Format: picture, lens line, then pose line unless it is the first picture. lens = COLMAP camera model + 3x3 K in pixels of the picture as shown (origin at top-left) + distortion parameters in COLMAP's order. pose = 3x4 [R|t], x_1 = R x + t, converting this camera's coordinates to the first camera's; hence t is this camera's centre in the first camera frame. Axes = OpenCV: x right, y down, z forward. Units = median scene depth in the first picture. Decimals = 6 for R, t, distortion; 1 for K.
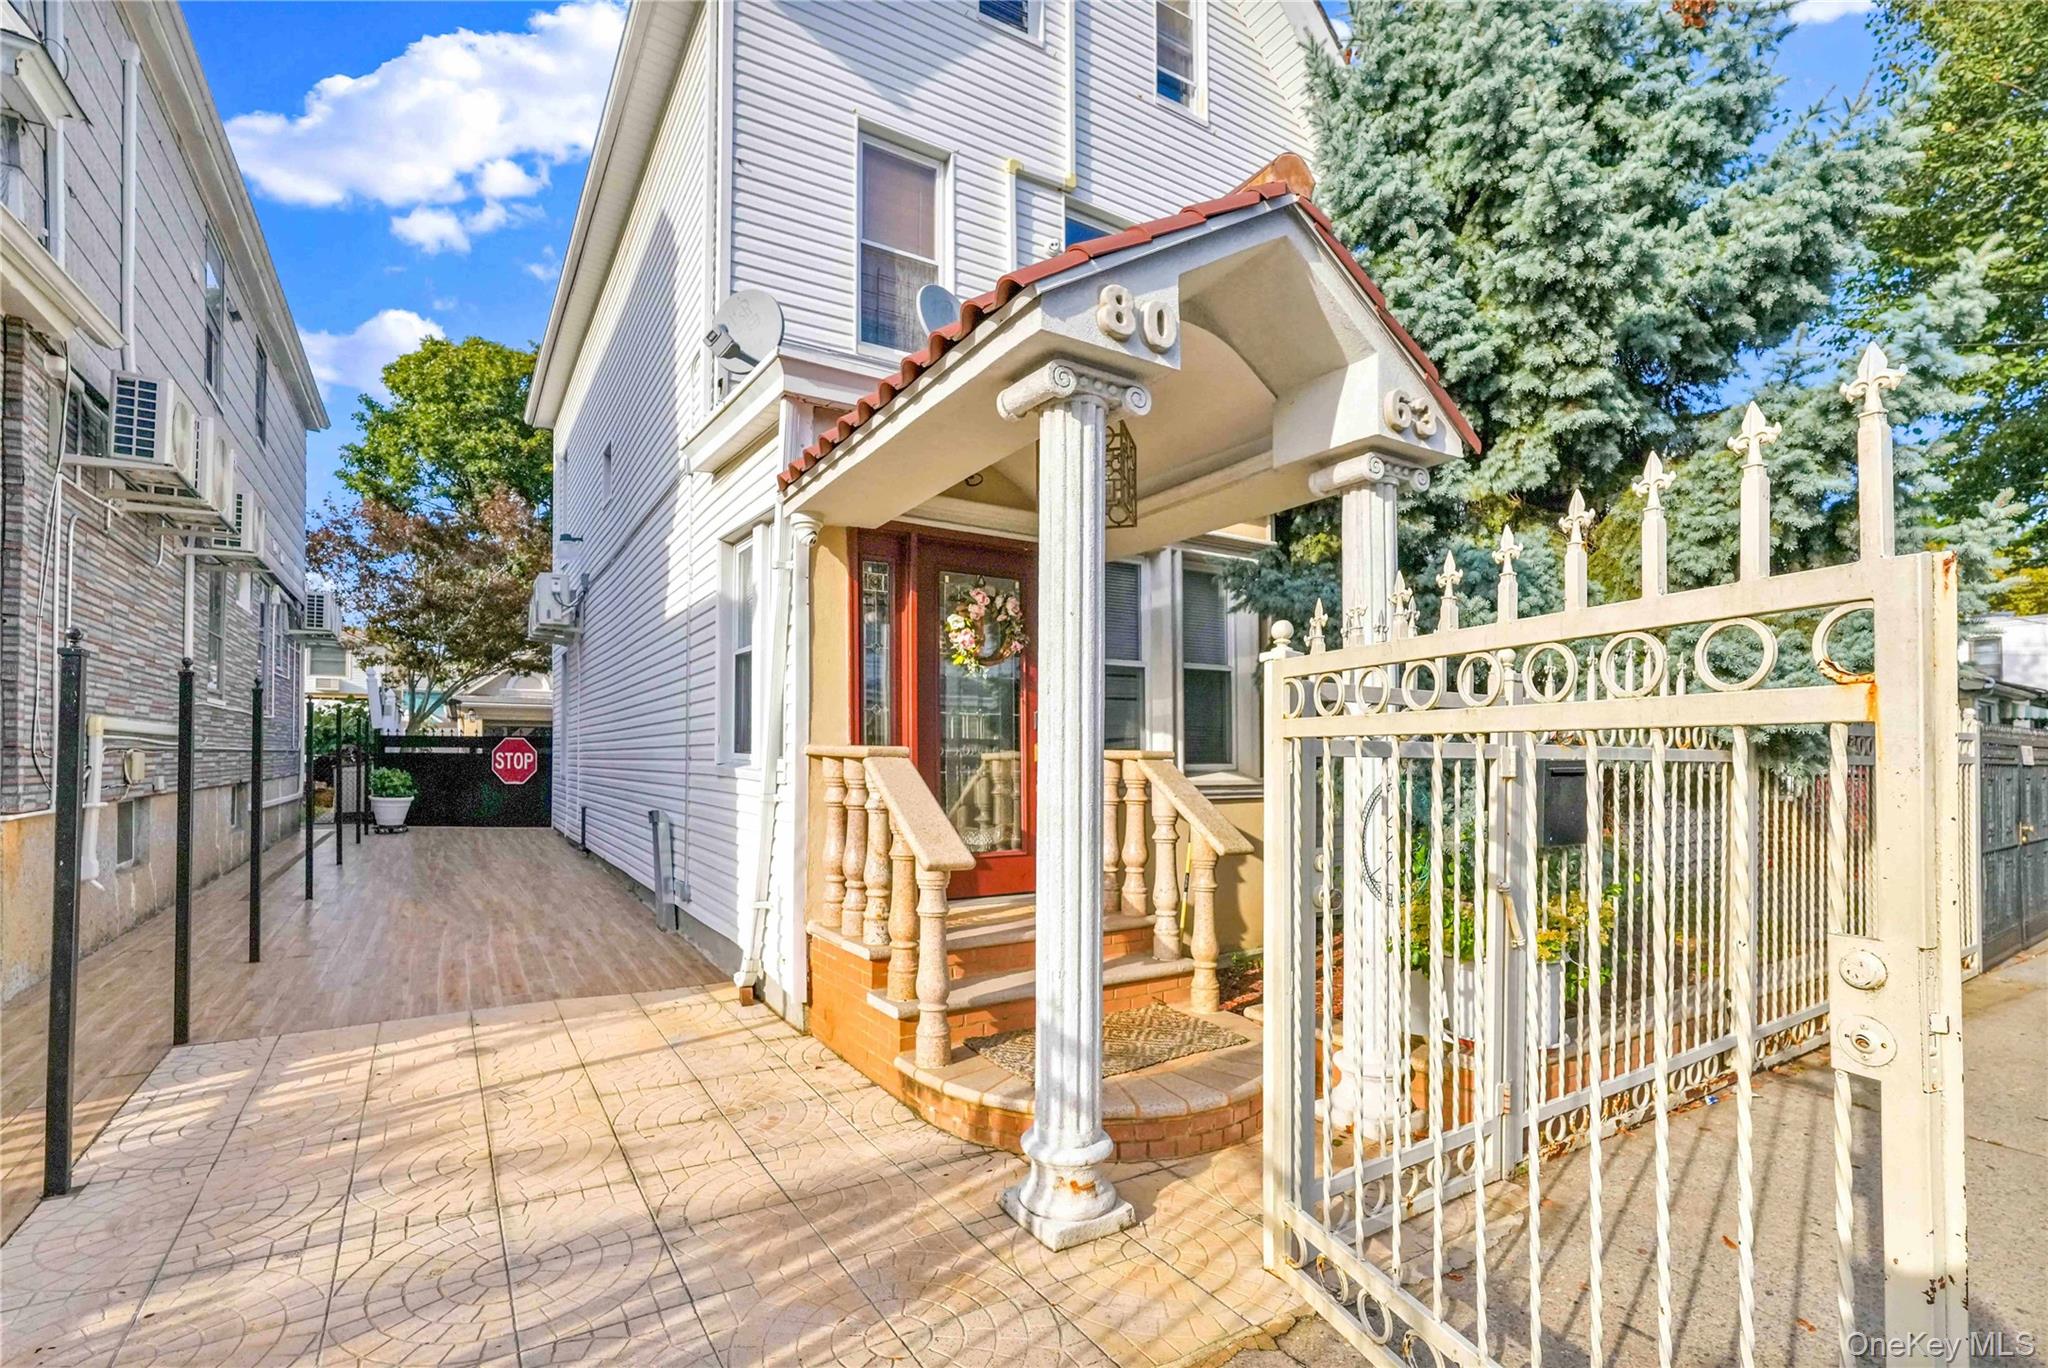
lens RADIAL K [[947.0, 0, 1024.5], [0, 947.0, 687.0], [0, 0, 1]] dist [-0.007354, 0.003875]
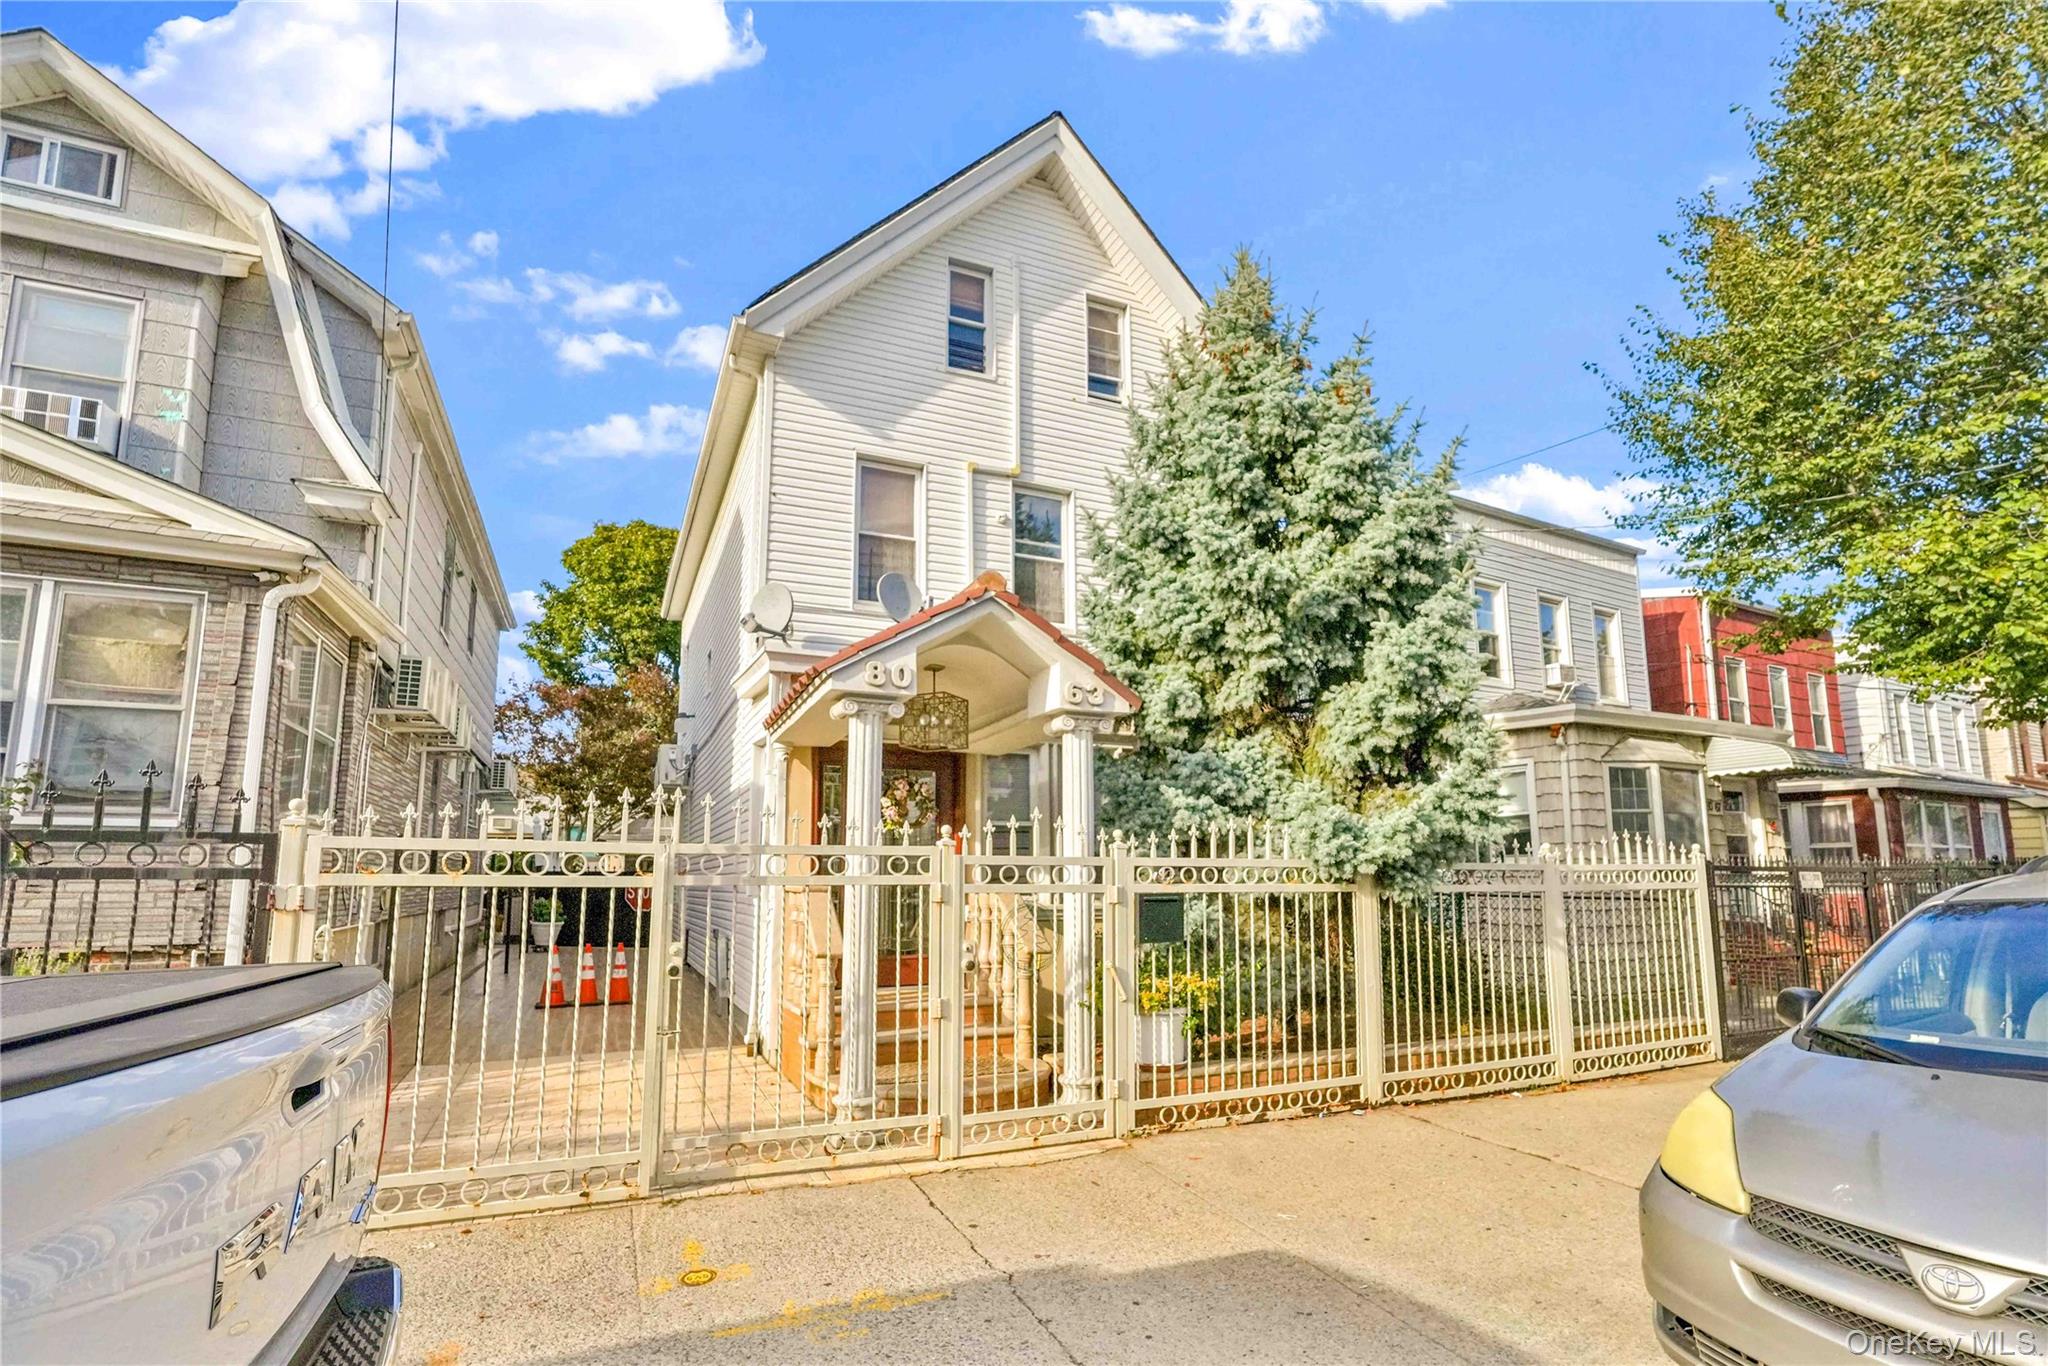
lens RADIAL K [[947.0, 0, 1032.4], [0, 947.0, 684.1], [0, 0, 1]] dist [-0.007354, 0.003875]
pose [[0.991690, -0.033961, -0.124086, 0.253262], [0.017182, 0.990850, -0.133868, -0.033233], [0.127496, 0.130624, 0.983200, -0.359195]]
